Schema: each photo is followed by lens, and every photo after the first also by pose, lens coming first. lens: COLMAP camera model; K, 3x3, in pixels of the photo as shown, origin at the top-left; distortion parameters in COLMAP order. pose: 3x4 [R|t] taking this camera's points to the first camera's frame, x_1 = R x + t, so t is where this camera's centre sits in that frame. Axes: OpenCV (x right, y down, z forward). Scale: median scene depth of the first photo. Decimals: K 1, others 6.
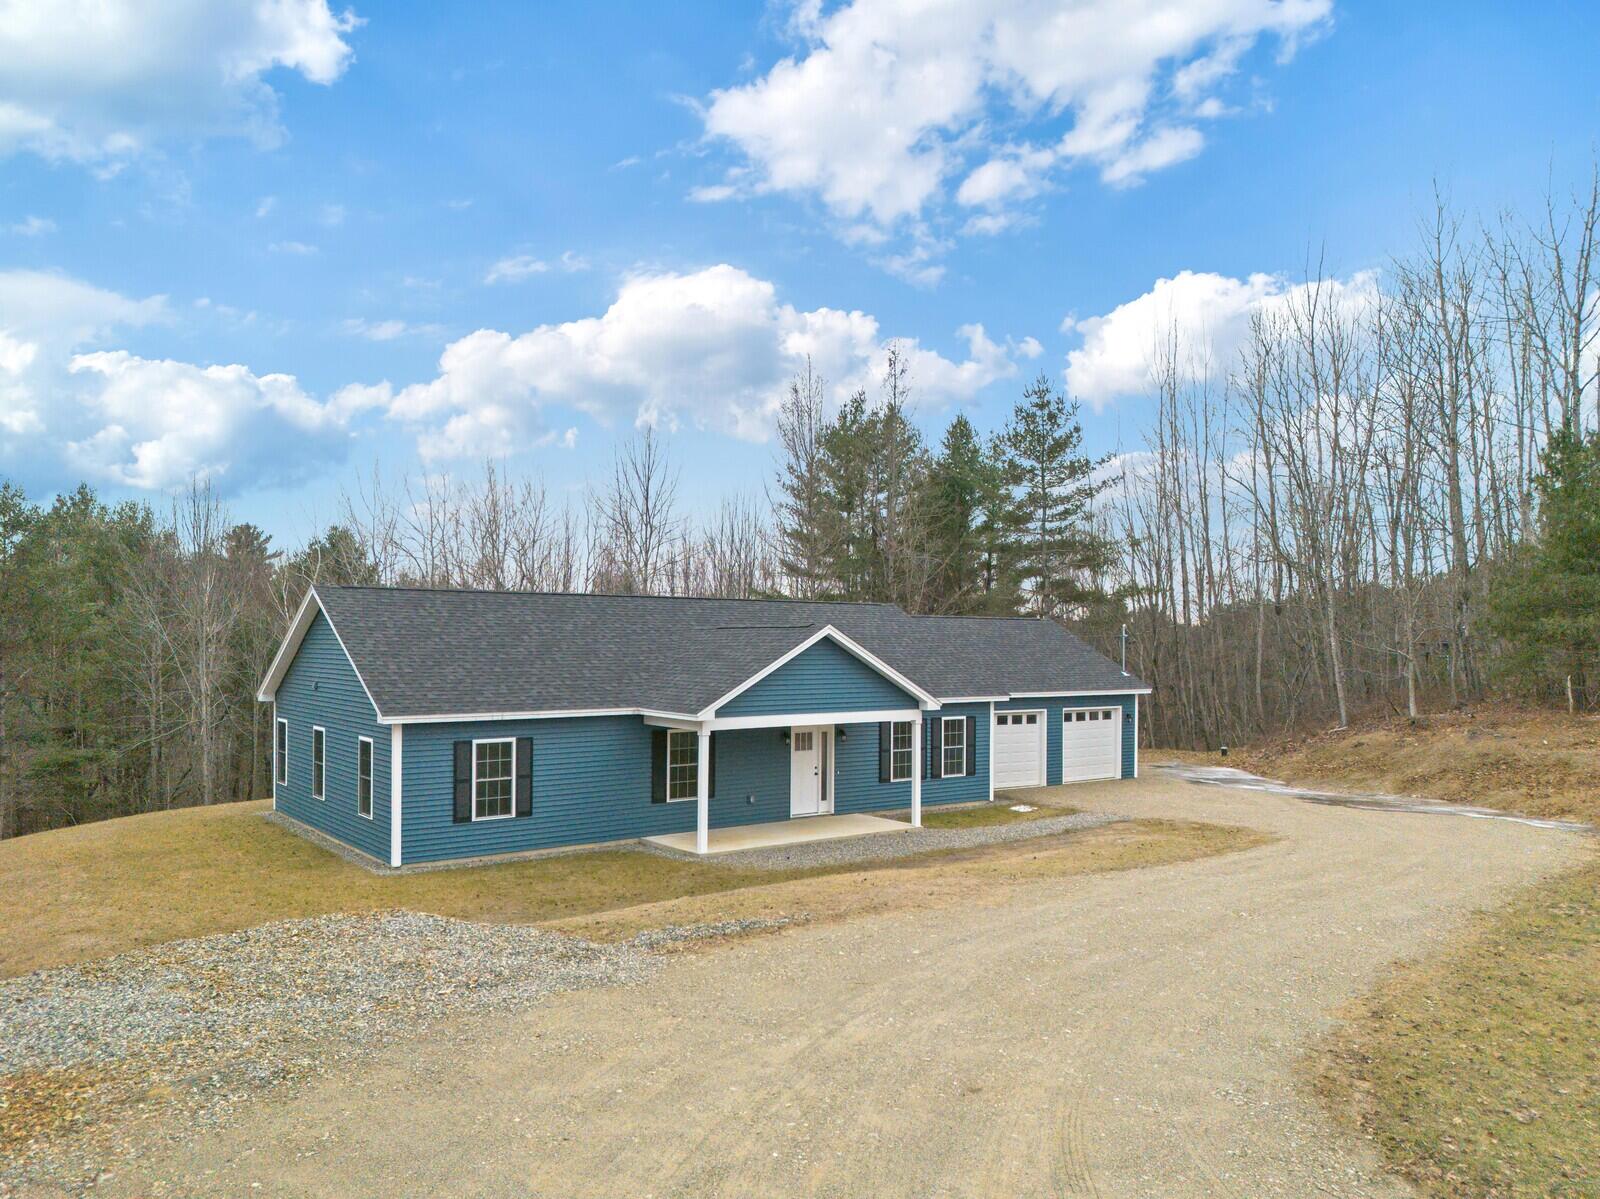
lens RADIAL K [[1141.1, 0, 800.0], [0, 1141.1, 599.5], [0, 0, 1]] dist [0.007065, -0.001511]
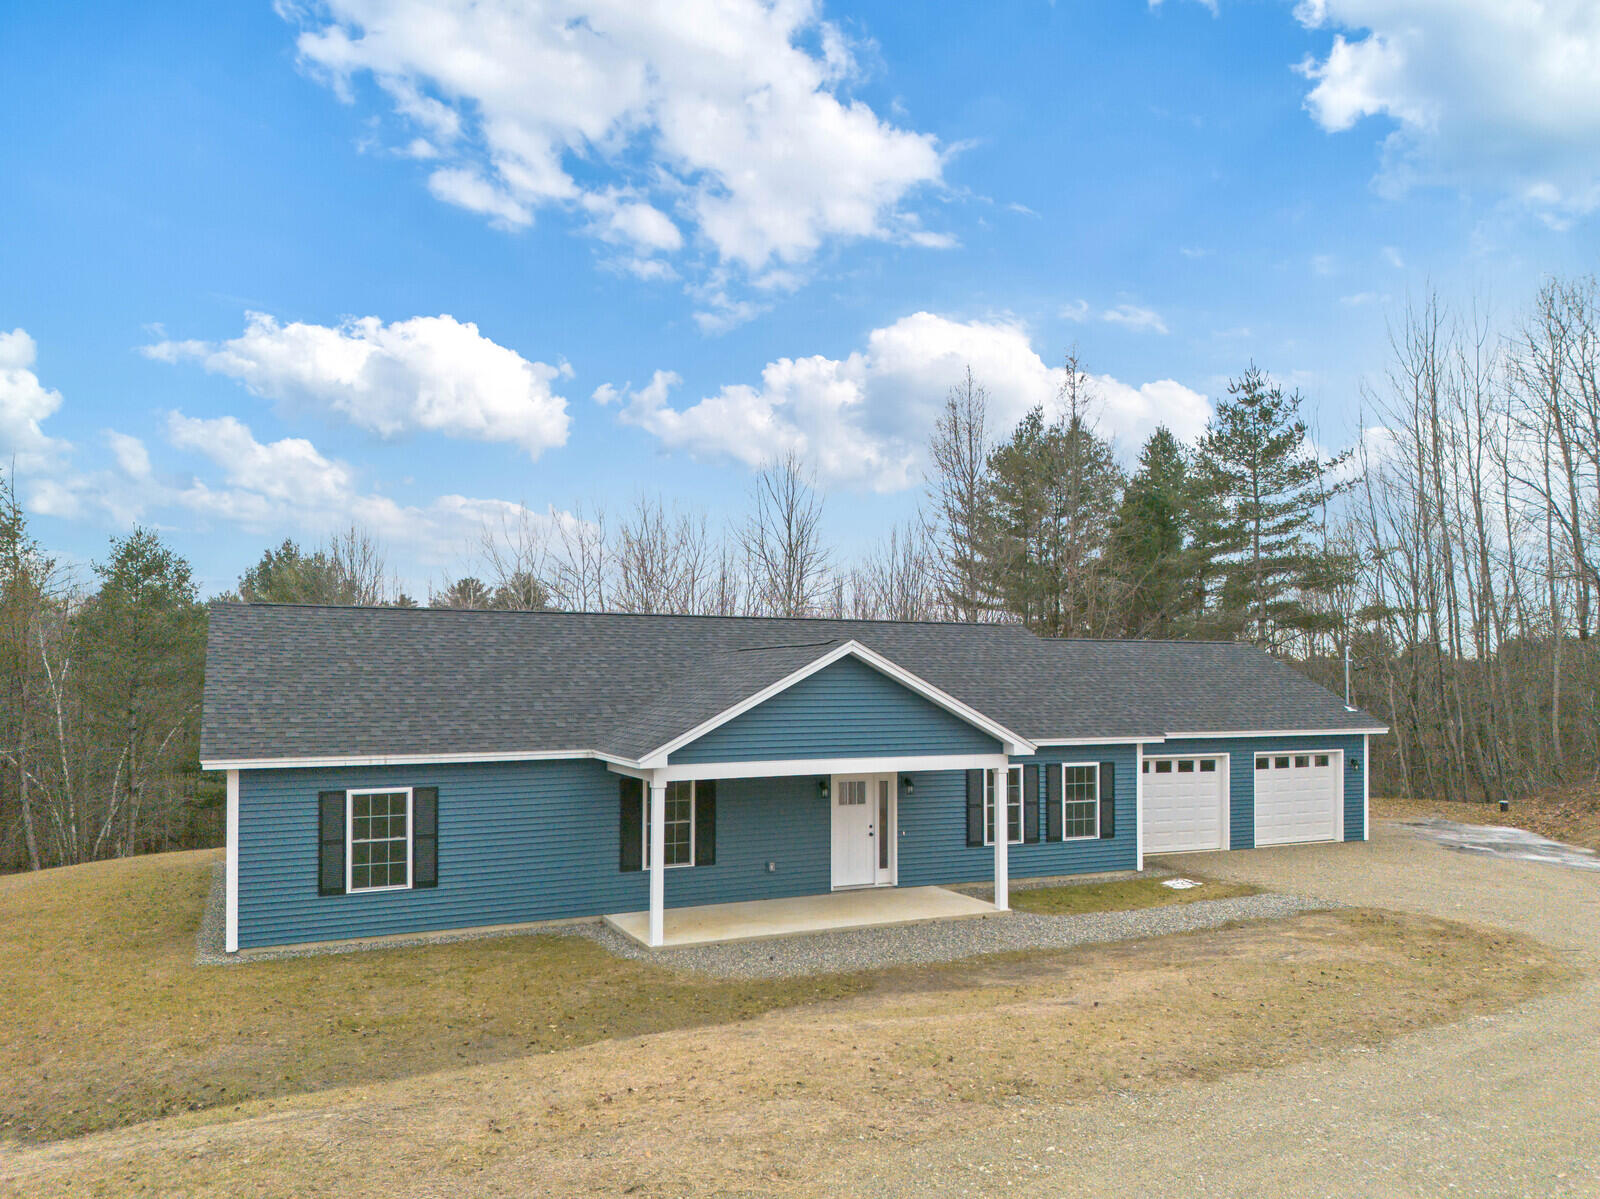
lens RADIAL K [[1105.3, 0, 663.2], [0, 1105.3, 652.5], [0, 0, 1]] dist [0.026829, -0.020724]
pose [[0.956917, -0.017072, -0.289859, 0.059086], [0.020438, 0.999754, 0.008588, 0.010693], [0.289641, -0.014142, 0.957031, 0.136519]]
